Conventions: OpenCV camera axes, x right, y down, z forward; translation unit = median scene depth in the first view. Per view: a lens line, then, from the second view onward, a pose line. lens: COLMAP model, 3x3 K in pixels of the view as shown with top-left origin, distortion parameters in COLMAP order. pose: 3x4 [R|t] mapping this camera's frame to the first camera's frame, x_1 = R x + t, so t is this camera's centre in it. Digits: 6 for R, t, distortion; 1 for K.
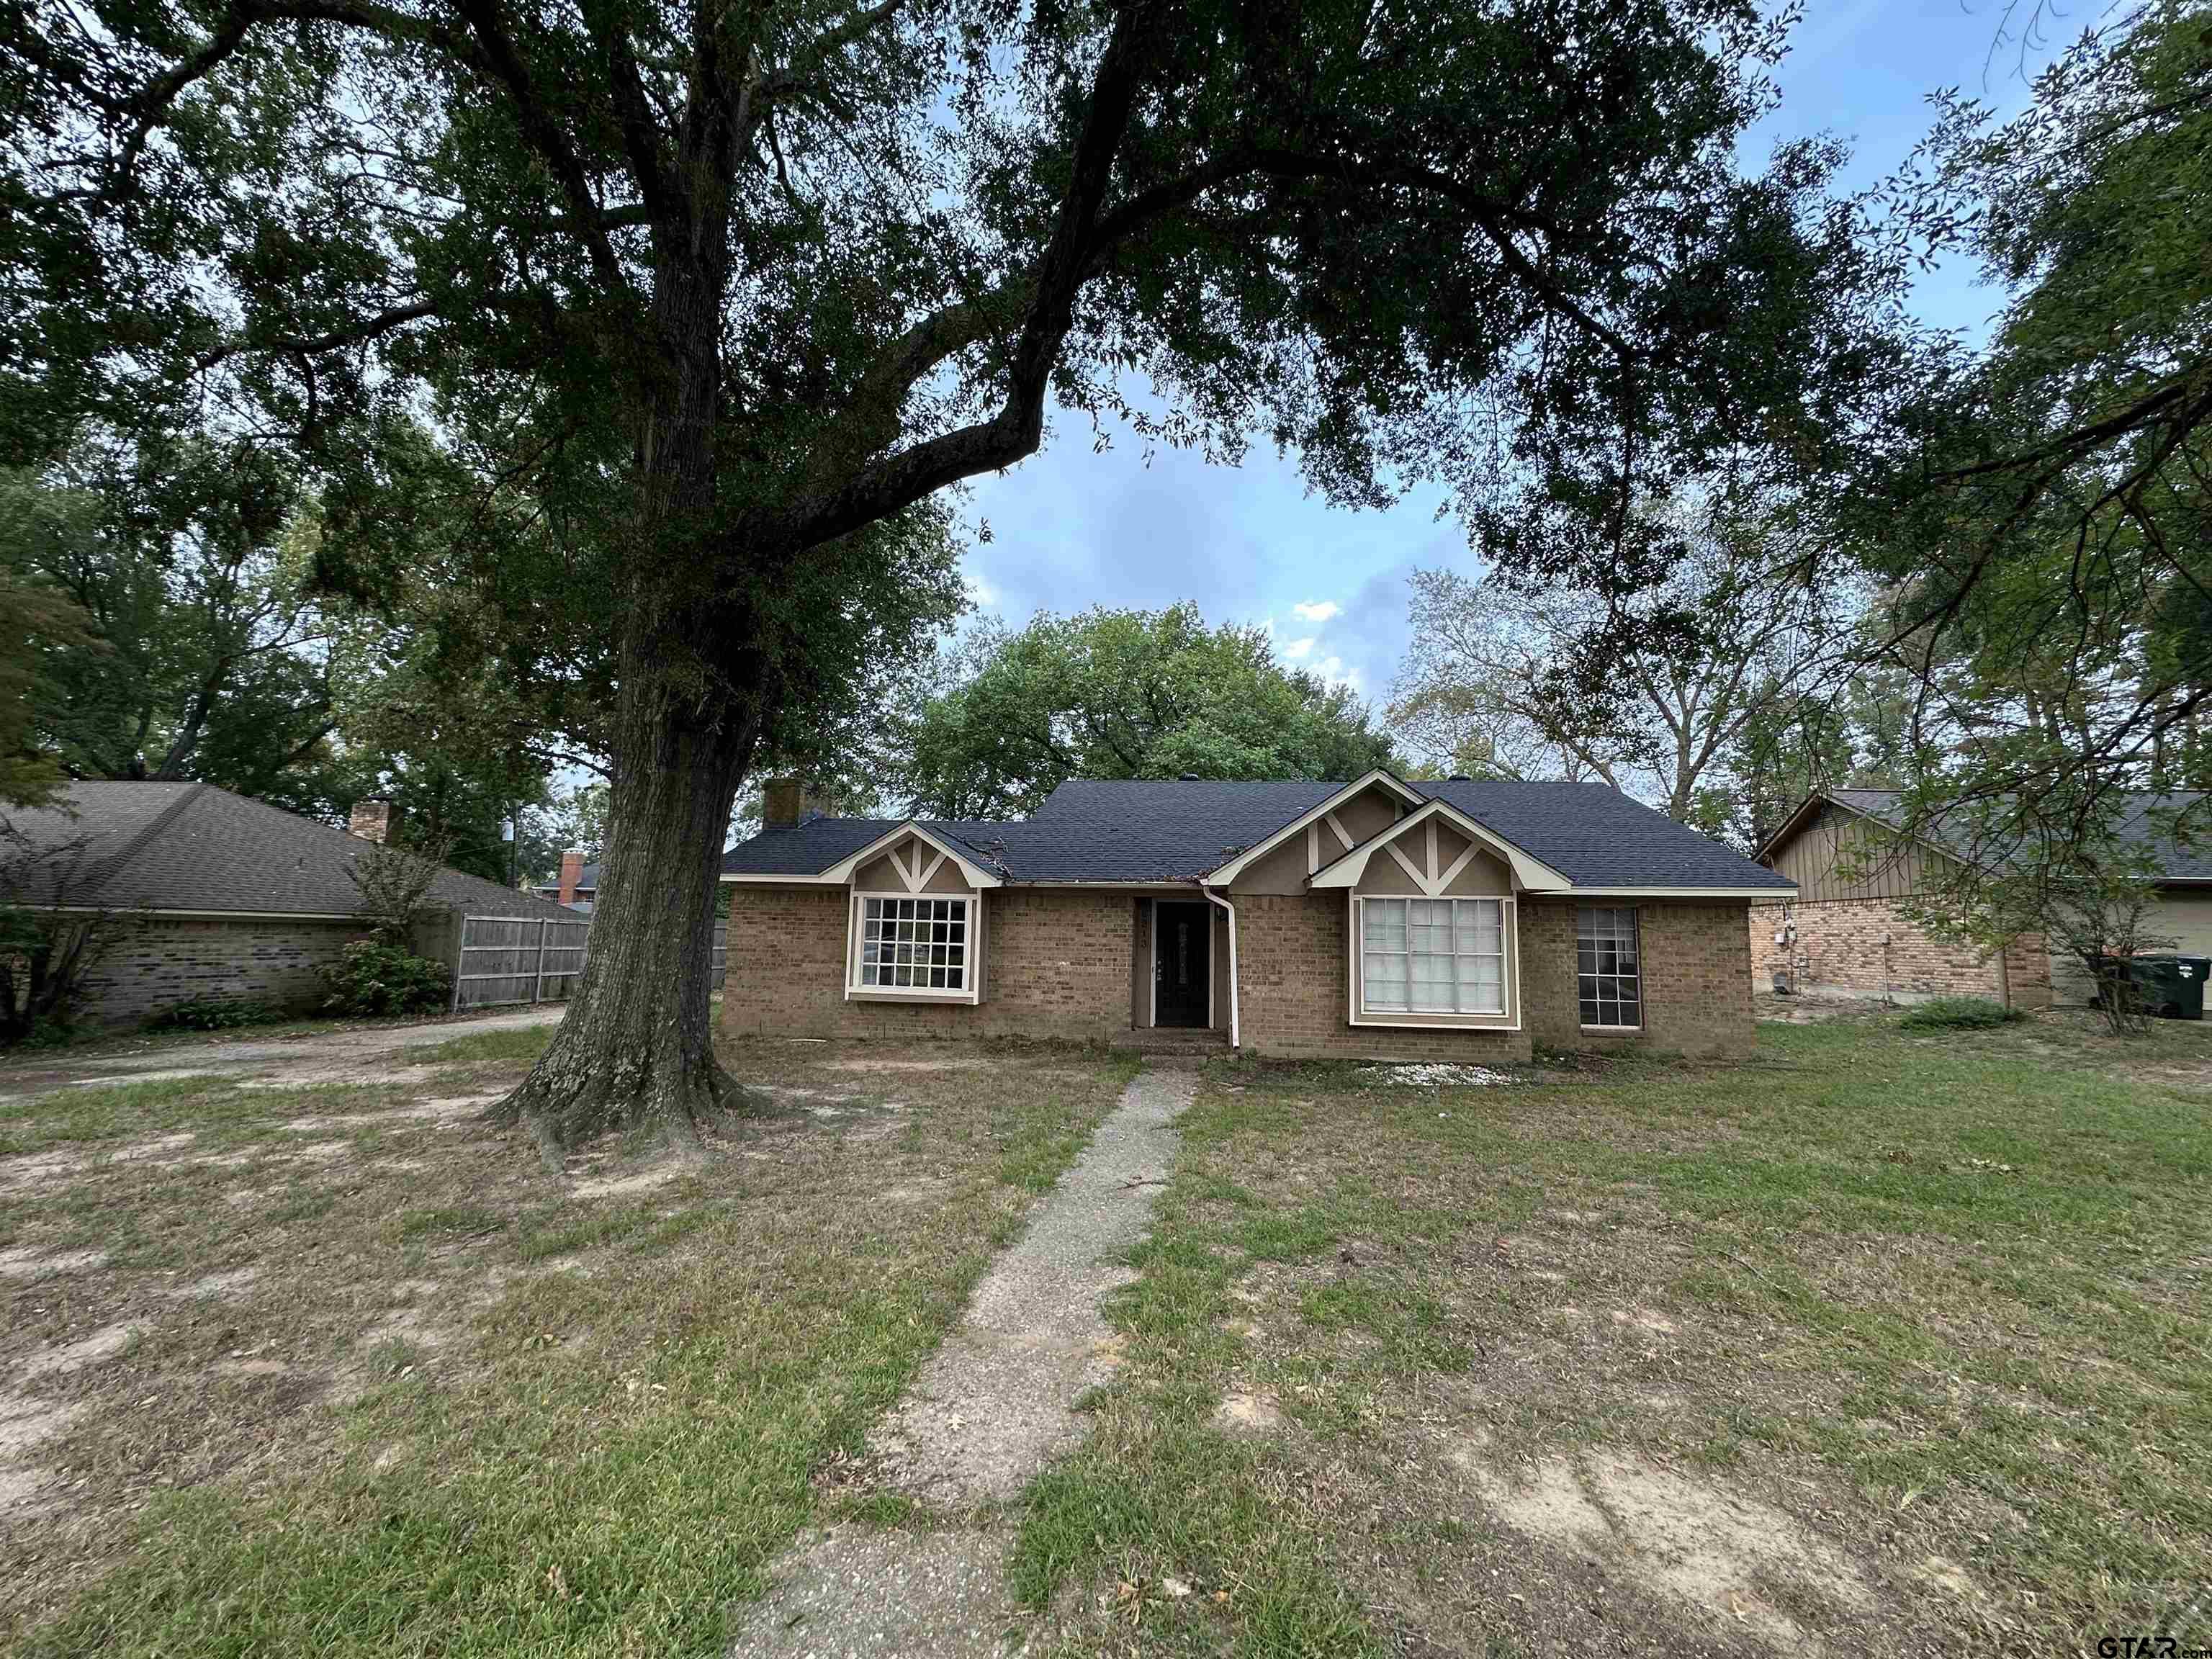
lens RADIAL K [[883.9, 0, 1108.1], [0, 883.9, 828.4], [0, 0, 1]] dist [-0.000380, -0.000476]
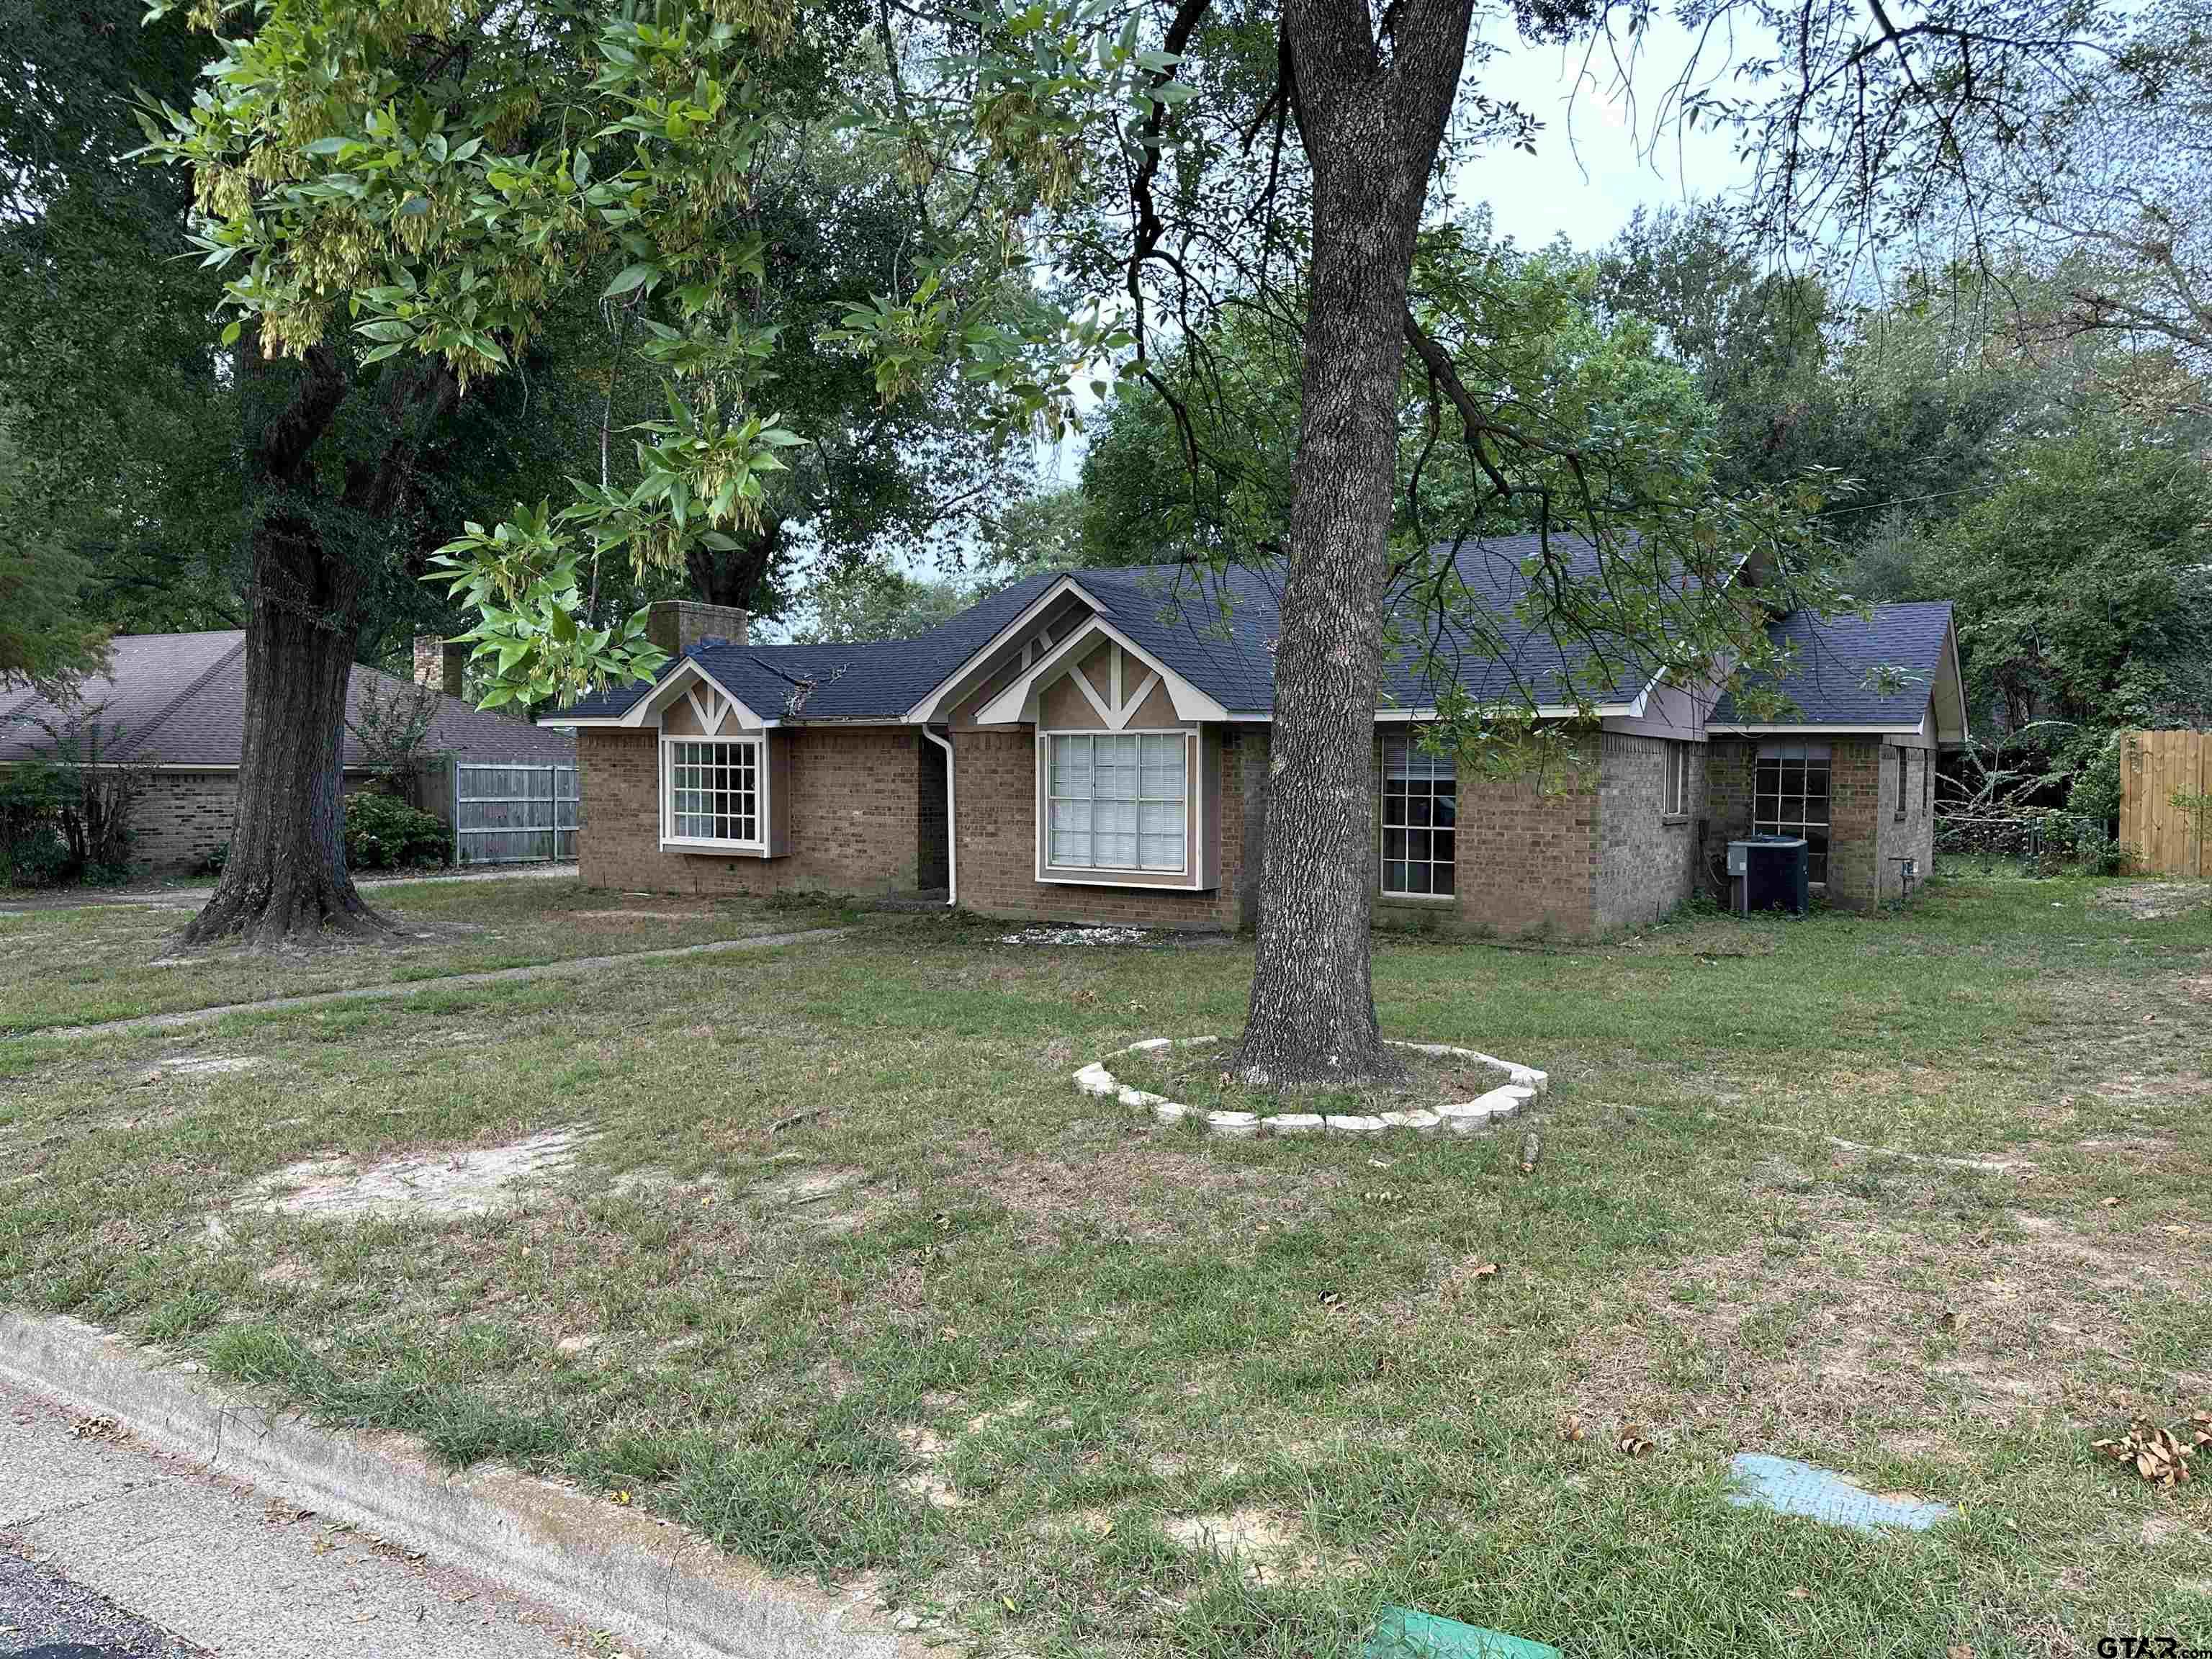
lens RADIAL K [[1451.8, 0, 1106.0], [0, 1451.8, 829.5], [0, 0, 1]] dist [0.093379, 0.000087]
pose [[0.915998, 0.006326, -0.401132, 0.758423], [0.053192, 0.989133, 0.137064, -0.015779], [0.397640, -0.146888, 0.905708, -0.210918]]
